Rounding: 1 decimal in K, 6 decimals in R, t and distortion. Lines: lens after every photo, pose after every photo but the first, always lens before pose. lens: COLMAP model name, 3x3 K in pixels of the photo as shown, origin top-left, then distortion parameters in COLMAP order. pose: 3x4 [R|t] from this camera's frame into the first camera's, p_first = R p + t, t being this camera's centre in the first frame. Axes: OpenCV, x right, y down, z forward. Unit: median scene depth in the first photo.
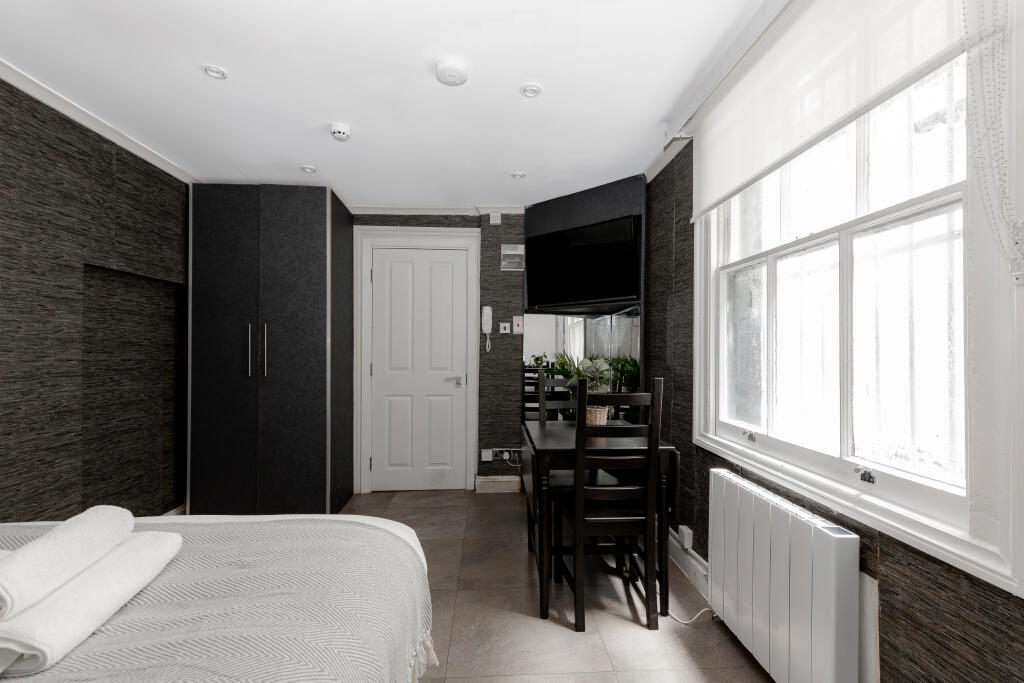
lens RADIAL K [[460.3, 0, 512.5], [0, 460.3, 346.2], [0, 0, 1]] dist [0.001730, 0.000466]
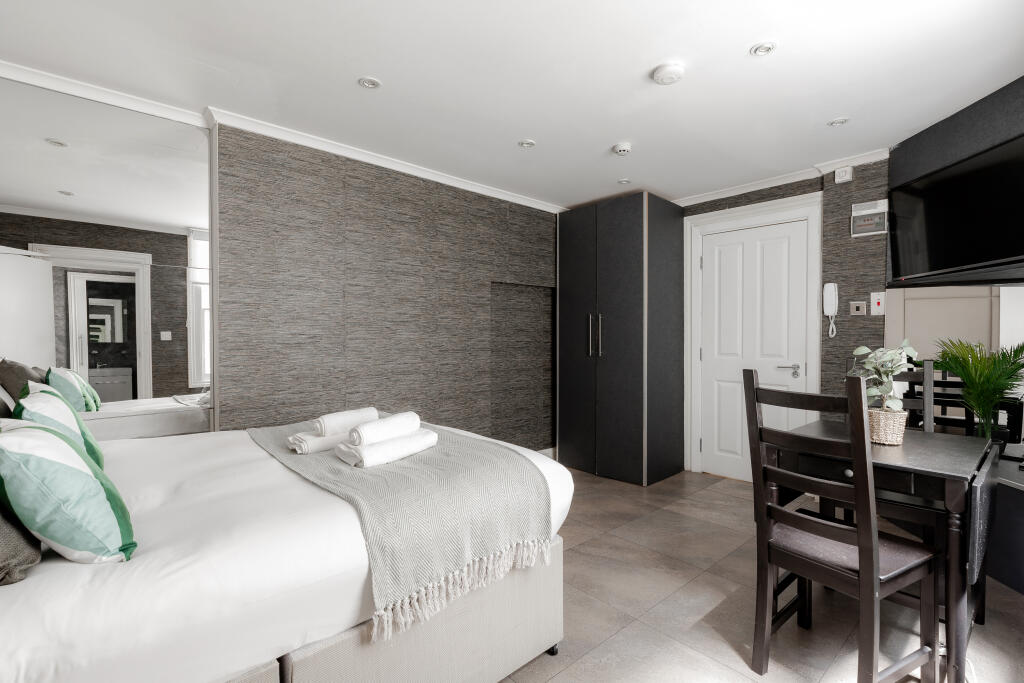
lens RADIAL K [[467.1, 0, 512.0], [0, 467.1, 341.5], [0, 0, 1]] dist [0.002980, 0.000966]
pose [[0.624091, 0.013490, -0.781235, 0.248981], [0.004902, 0.999764, 0.021179, -0.001588], [0.781336, -0.017048, 0.623877, 0.016421]]
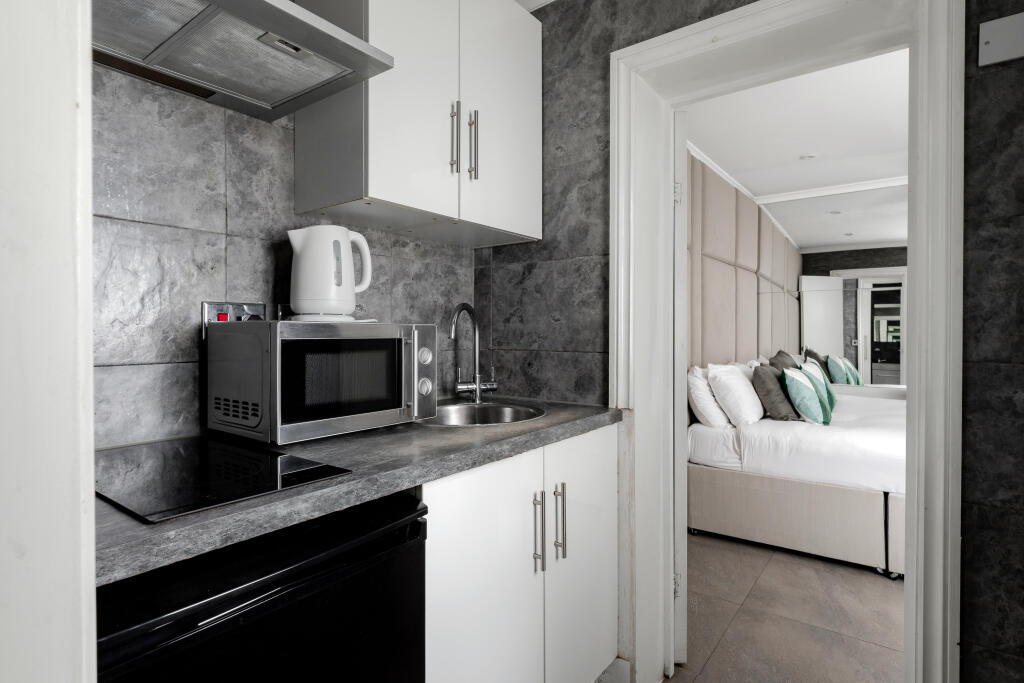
lens RADIAL K [[534.1, 0, 512.0], [0, 534.1, 341.5], [0, 0, 1]] dist [0.000905, 0.000400]
pose [[-0.640769, 0.009780, -0.767671, 0.456516], [0.005148, 0.999951, 0.008442, 0.000087], [0.767716, 0.001458, -0.640788, 0.072810]]
